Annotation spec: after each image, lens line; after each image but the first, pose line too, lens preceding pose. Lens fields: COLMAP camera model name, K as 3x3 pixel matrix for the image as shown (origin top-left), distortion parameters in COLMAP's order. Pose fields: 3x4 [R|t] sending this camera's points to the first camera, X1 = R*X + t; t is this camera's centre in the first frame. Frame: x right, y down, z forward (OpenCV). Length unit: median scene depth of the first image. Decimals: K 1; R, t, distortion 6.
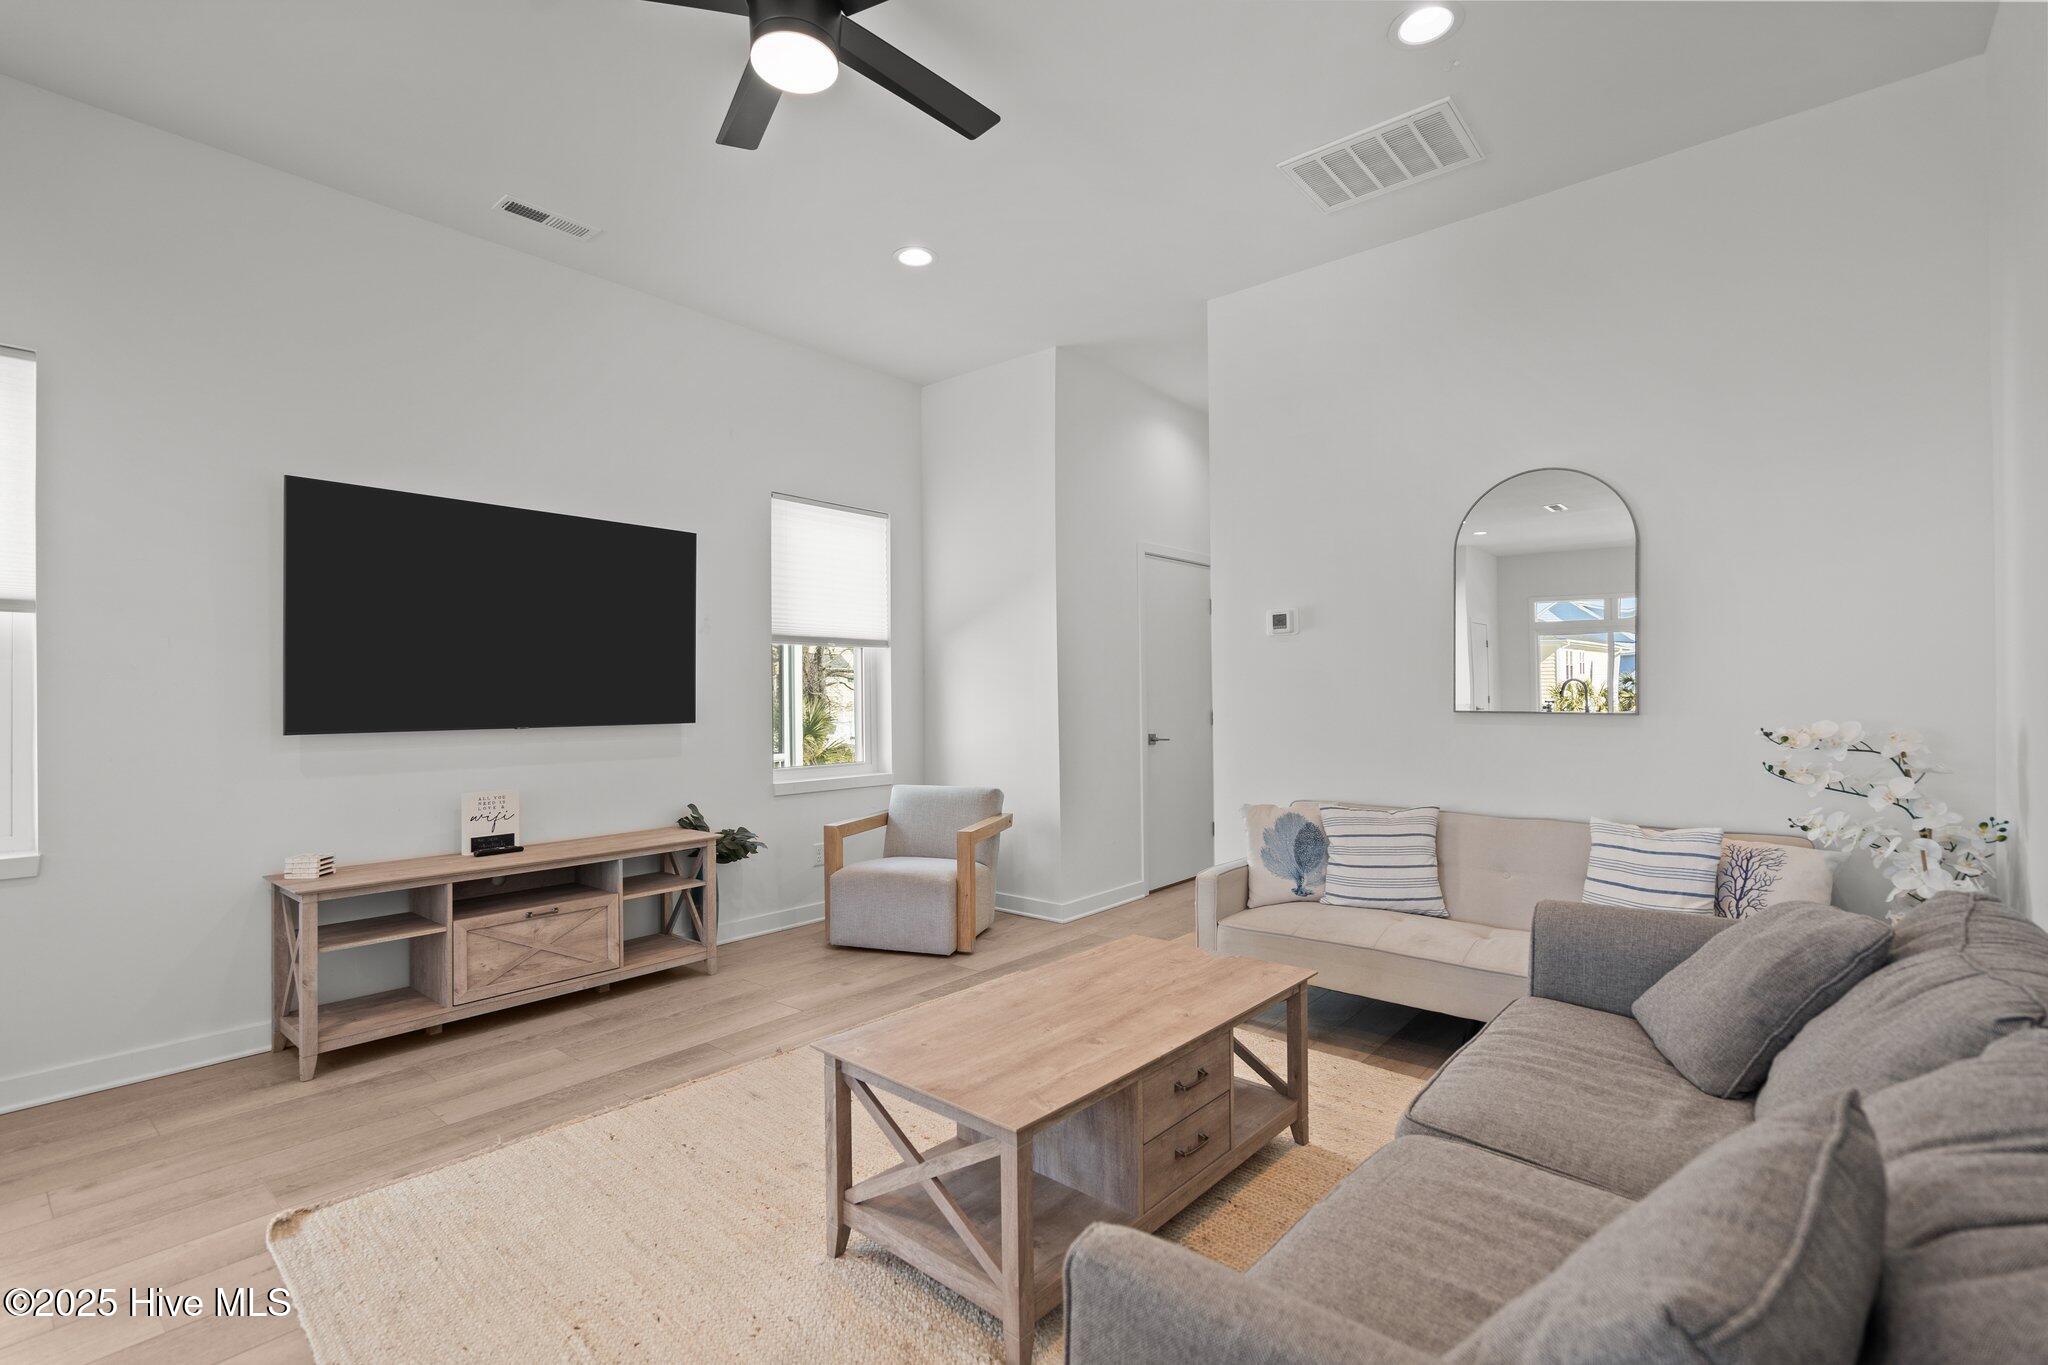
lens RADIAL K [[929.0, 0, 1021.5], [0, 929.0, 685.9], [0, 0, 1]] dist [-0.000088, 0.000084]
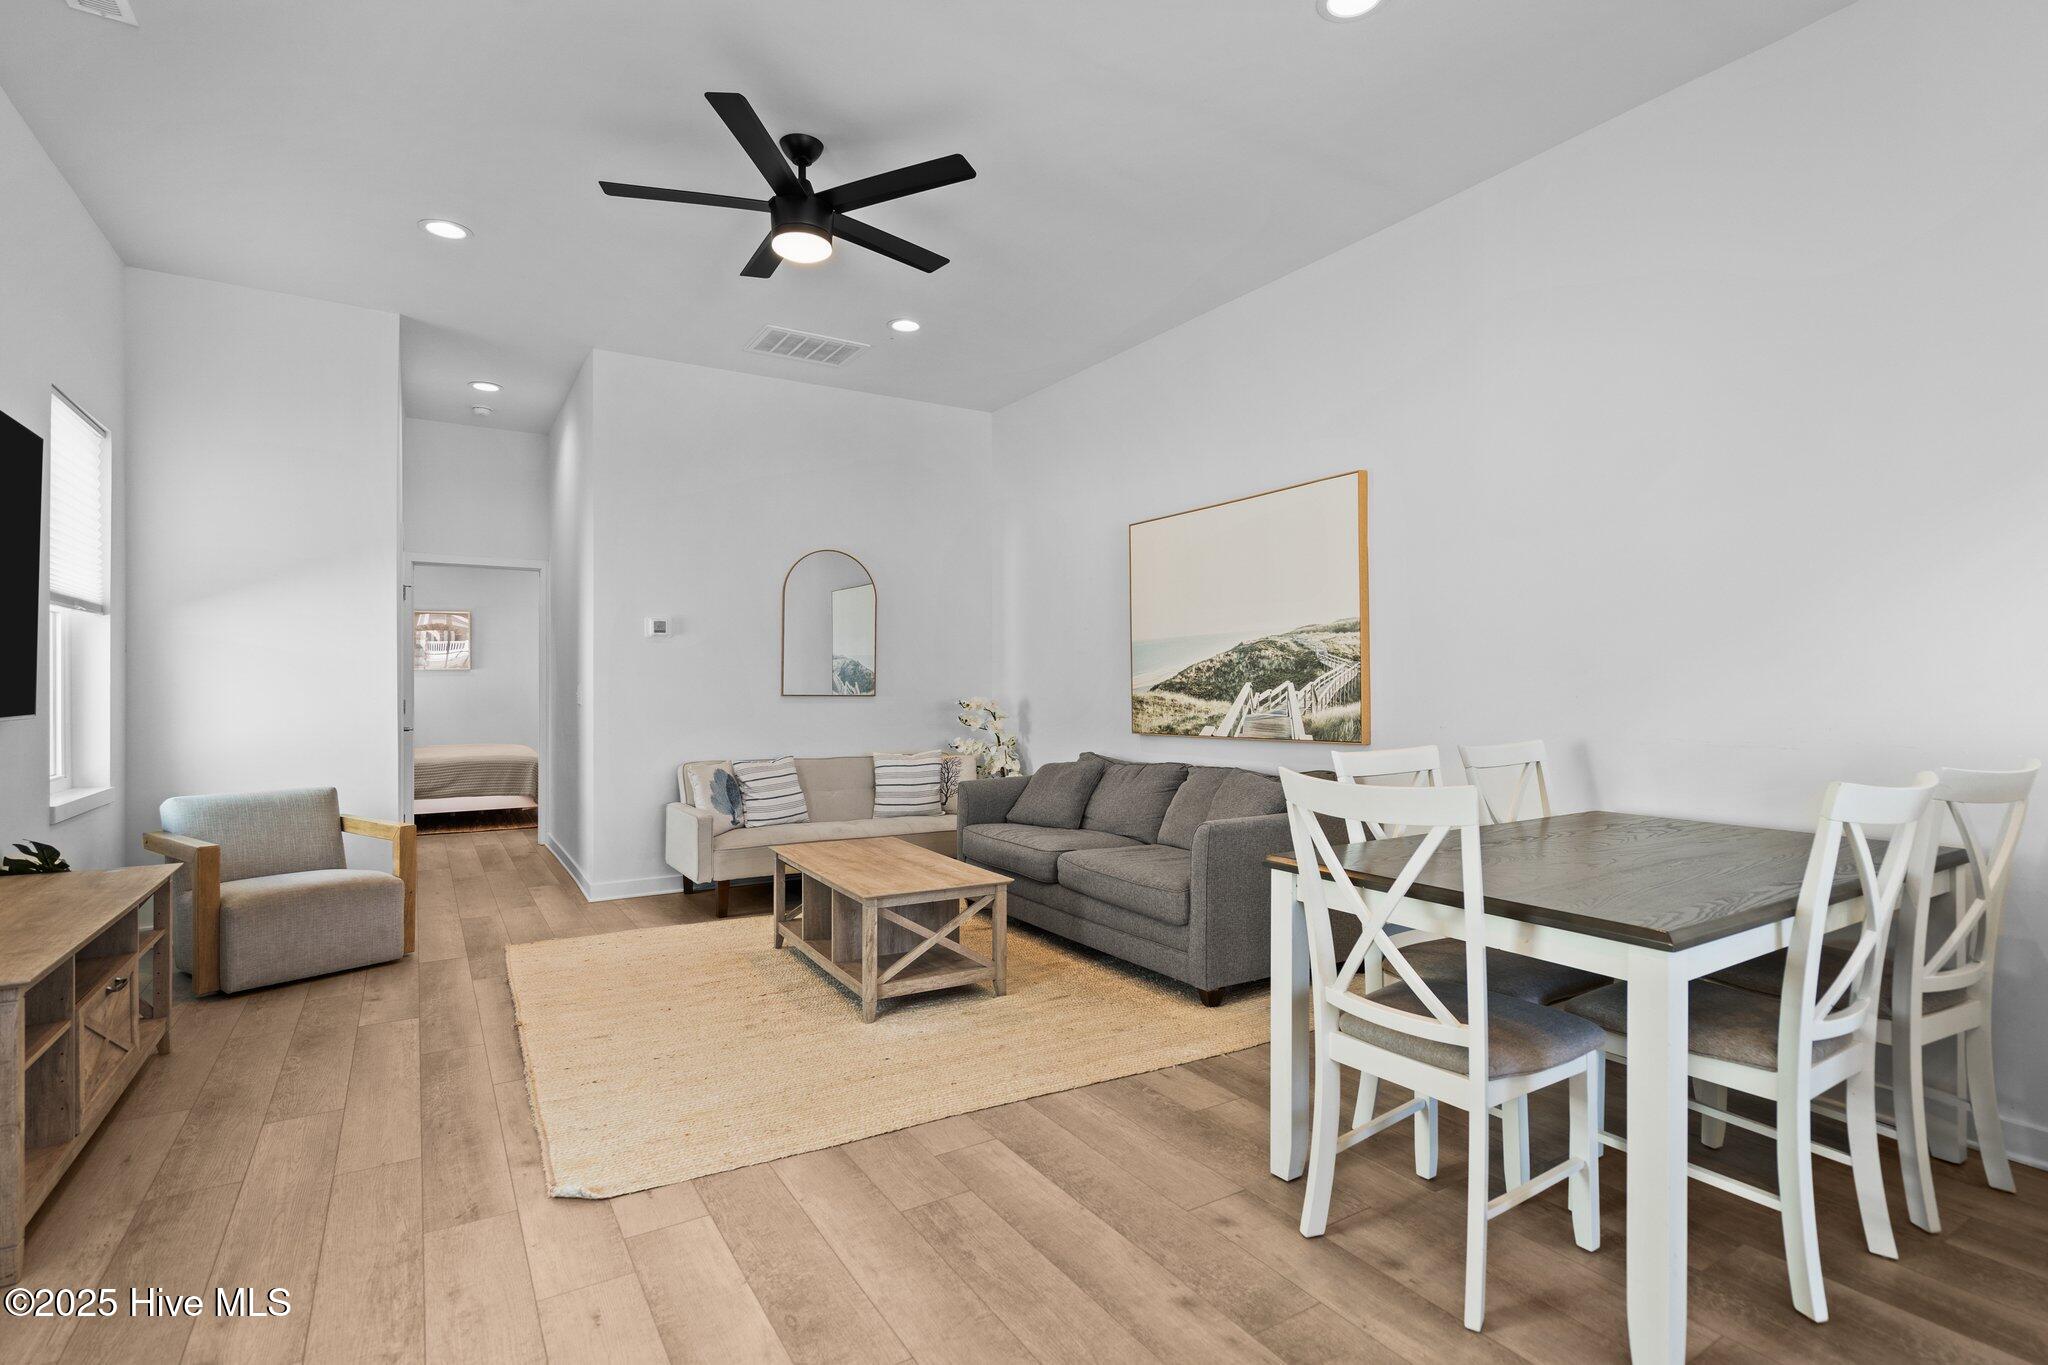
lens RADIAL K [[981.1, 0, 1018.0], [0, 981.1, 678.5], [0, 0, 1]] dist [-0.000686, 0.001460]
pose [[0.310069, 0.014140, 0.950609, -1.010016], [-0.011860, 0.999869, -0.011004, 0.013173], [-0.950640, -0.007862, 0.310196, 0.126220]]
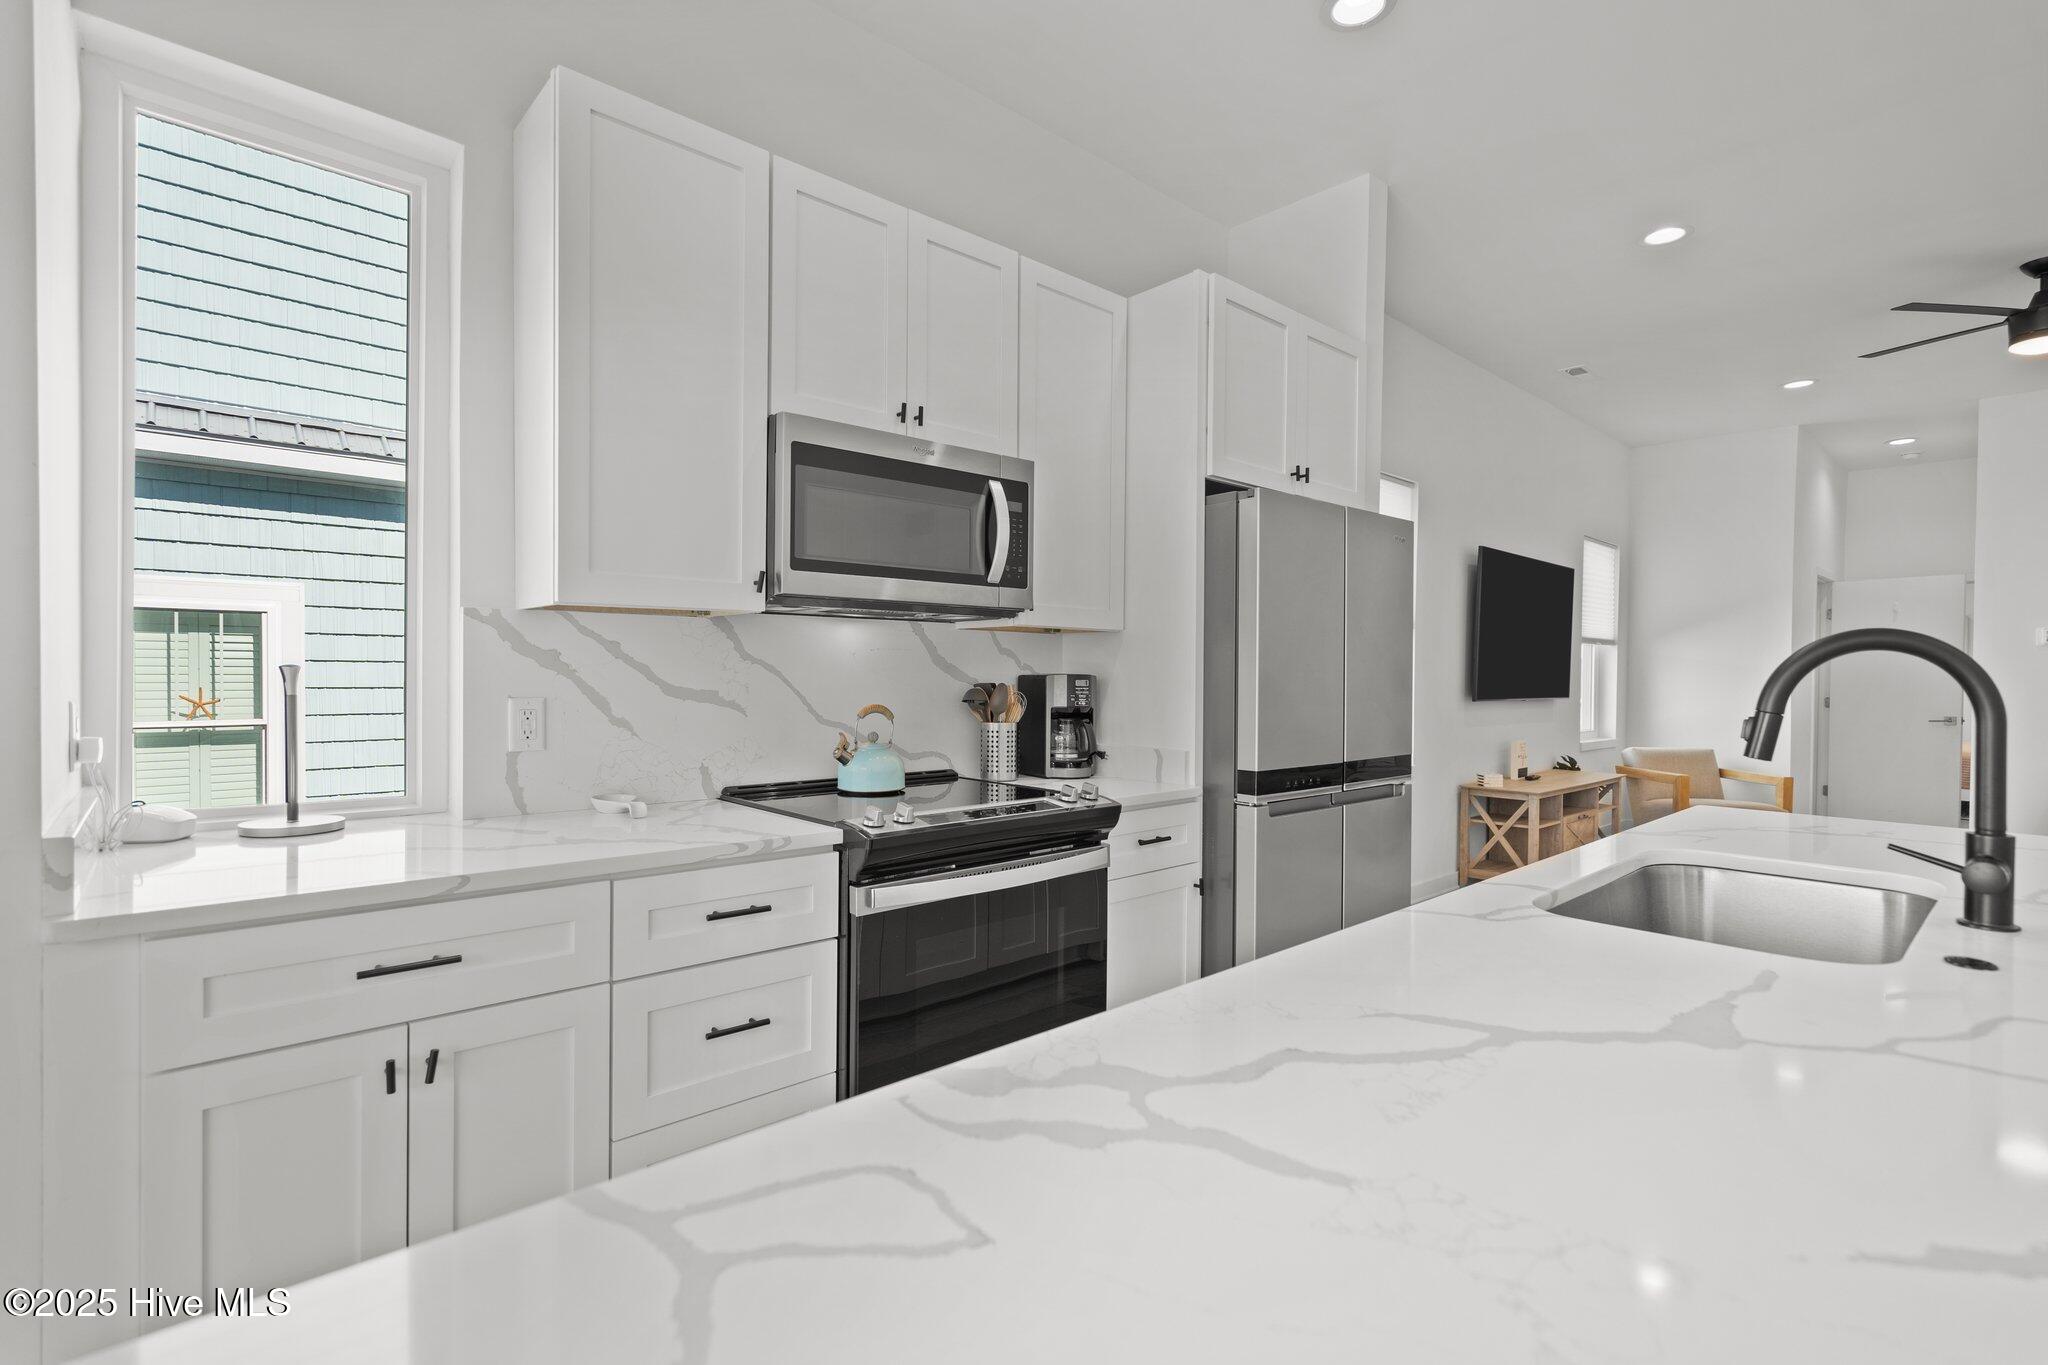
lens RADIAL K [[934.5, 0, 1022.0], [0, 934.5, 686.2], [0, 0, 1]] dist [-0.001295, 0.000692]
pose [[0.990823, 0.020002, -0.133678, -1.258127], [-0.016892, 0.999561, 0.024355, -0.001171], [0.134106, -0.021873, 0.990726, -0.709859]]
